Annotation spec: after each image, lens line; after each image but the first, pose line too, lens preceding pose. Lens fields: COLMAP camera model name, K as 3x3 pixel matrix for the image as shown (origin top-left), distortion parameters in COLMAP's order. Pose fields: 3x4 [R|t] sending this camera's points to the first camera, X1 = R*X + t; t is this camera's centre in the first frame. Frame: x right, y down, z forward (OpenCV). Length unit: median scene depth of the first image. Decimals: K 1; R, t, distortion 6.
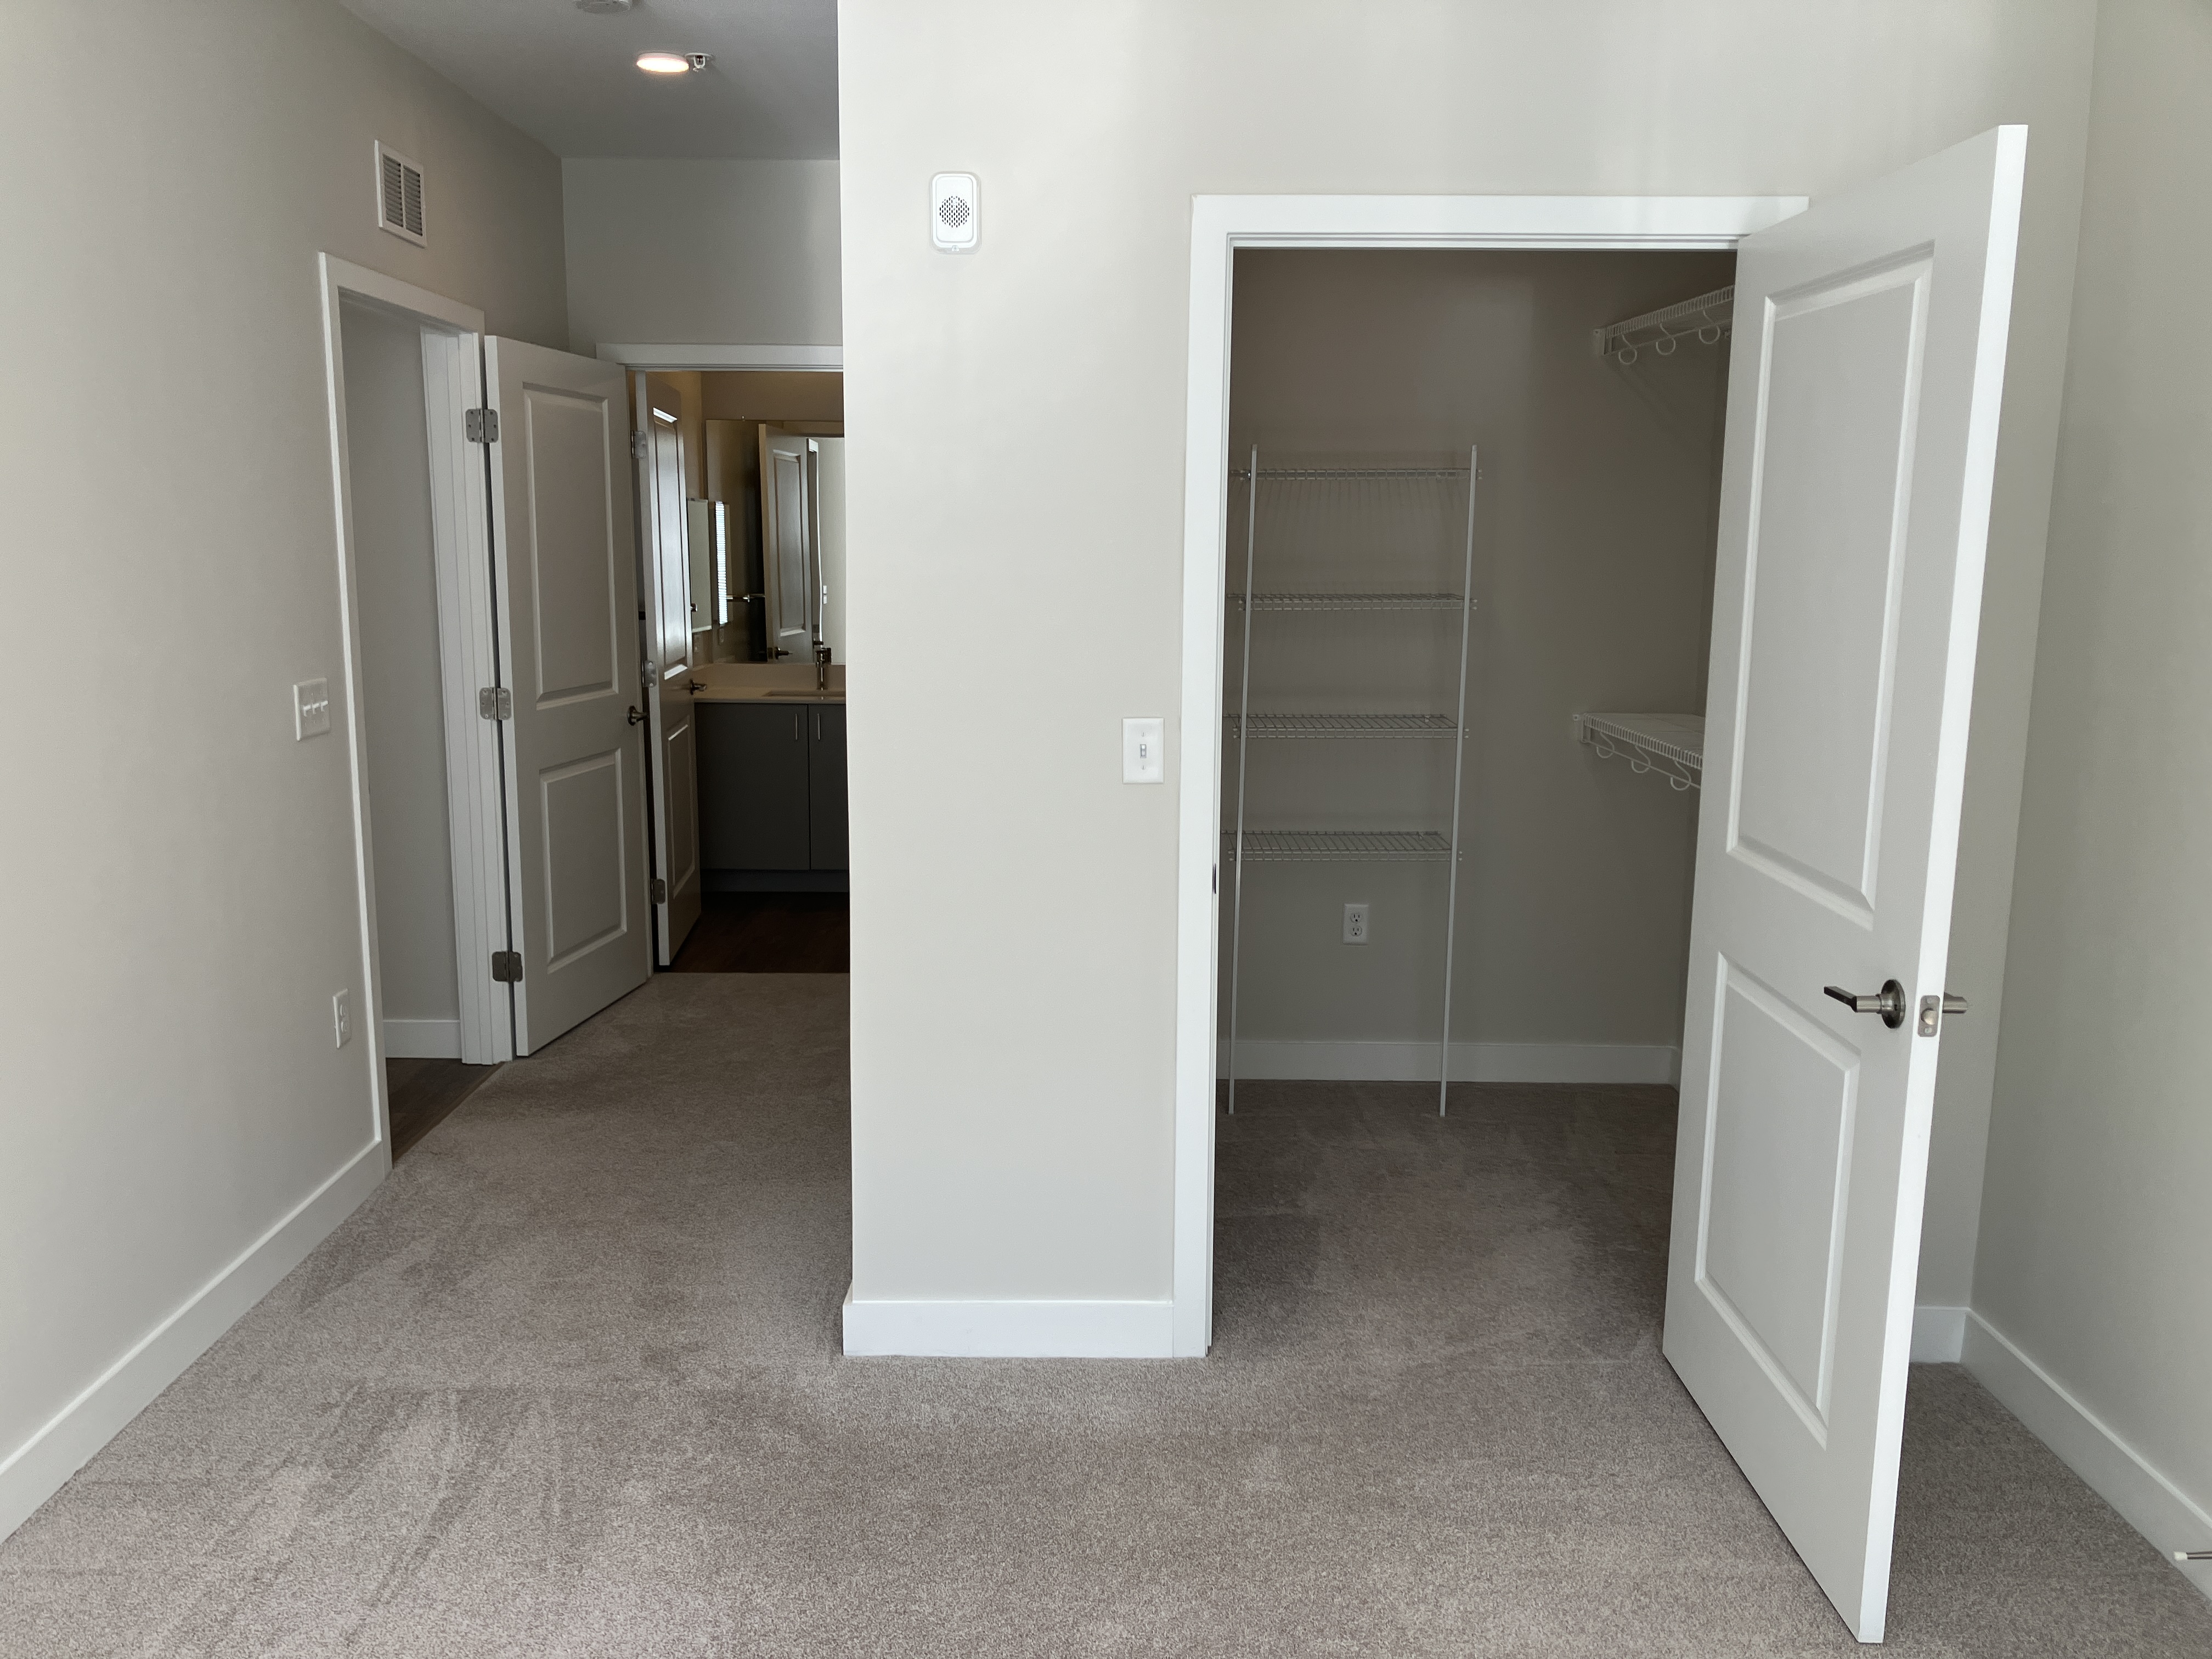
lens RADIAL K [[1807.6, 0, 1140.3], [0, 1807.6, 829.2], [0, 0, 1]] dist [0.131103, 0.000505]
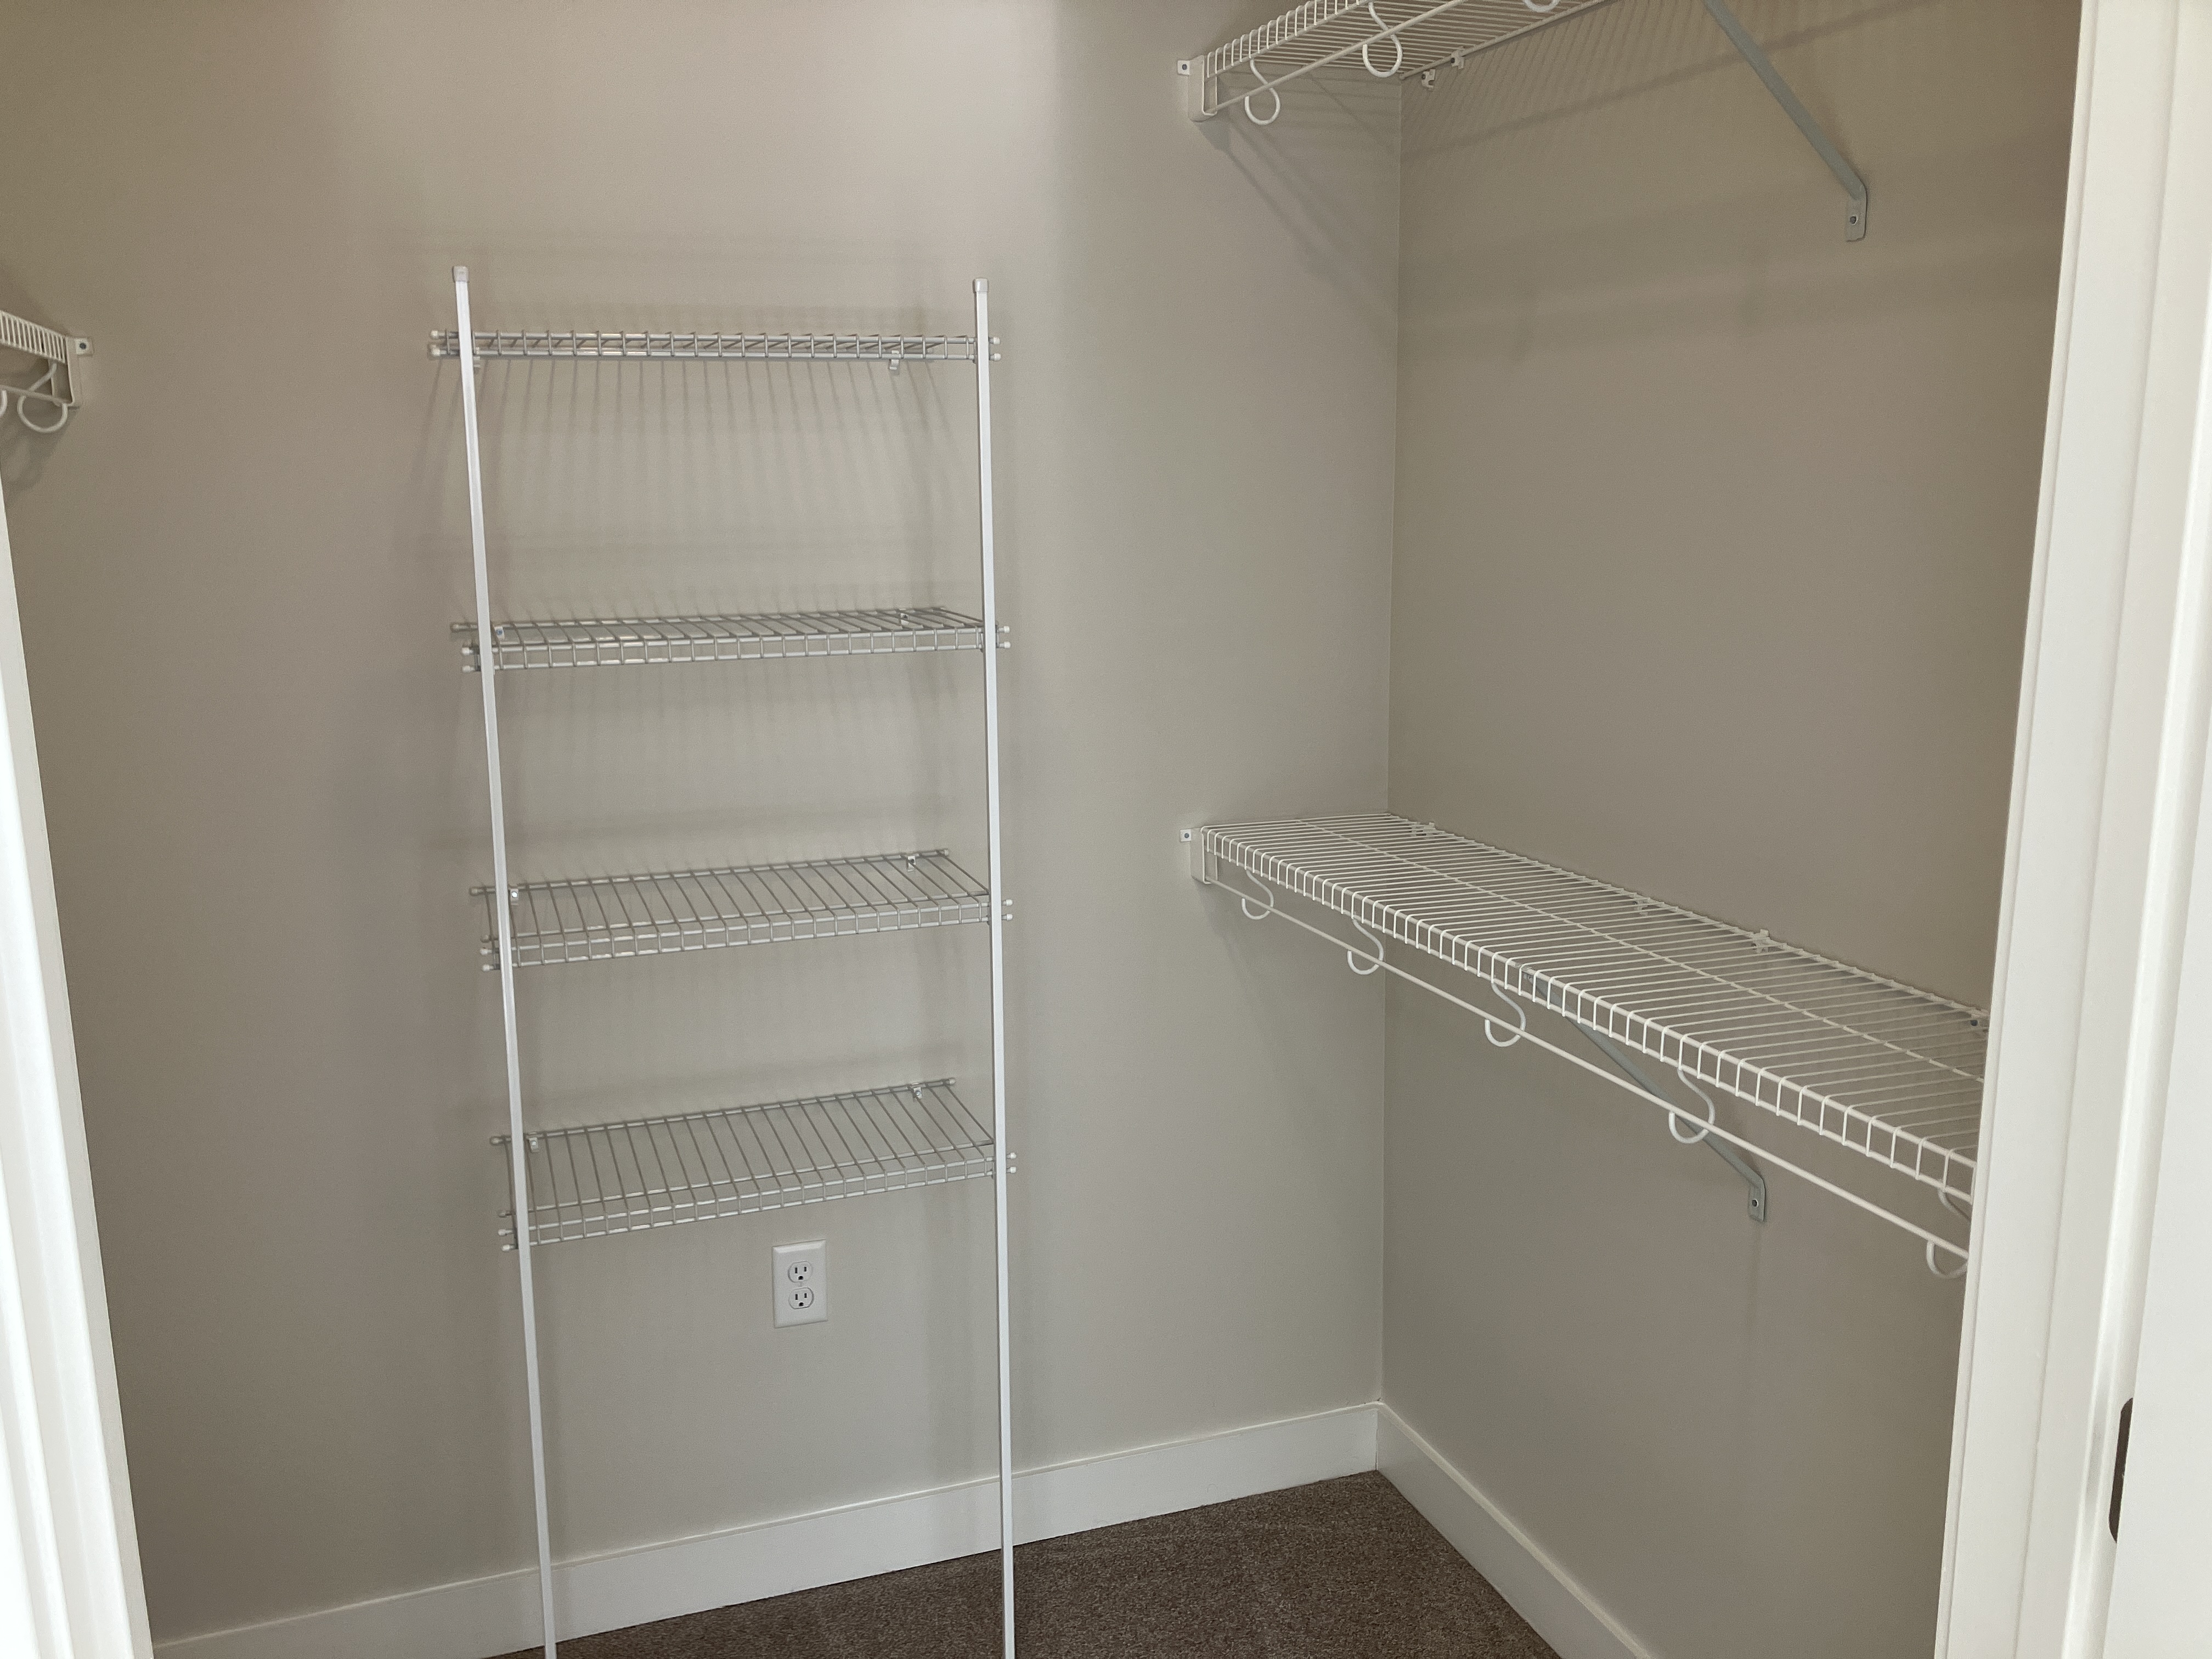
lens RADIAL K [[1807.6, 0, 1140.3], [0, 1807.6, 829.2], [0, 0, 1]] dist [0.131103, 0.000505]
pose [[0.949507, -0.080665, 0.303199, 0.066568], [0.082613, 0.996561, 0.006418, -0.067962], [-0.302674, 0.018955, 0.952906, 0.501831]]
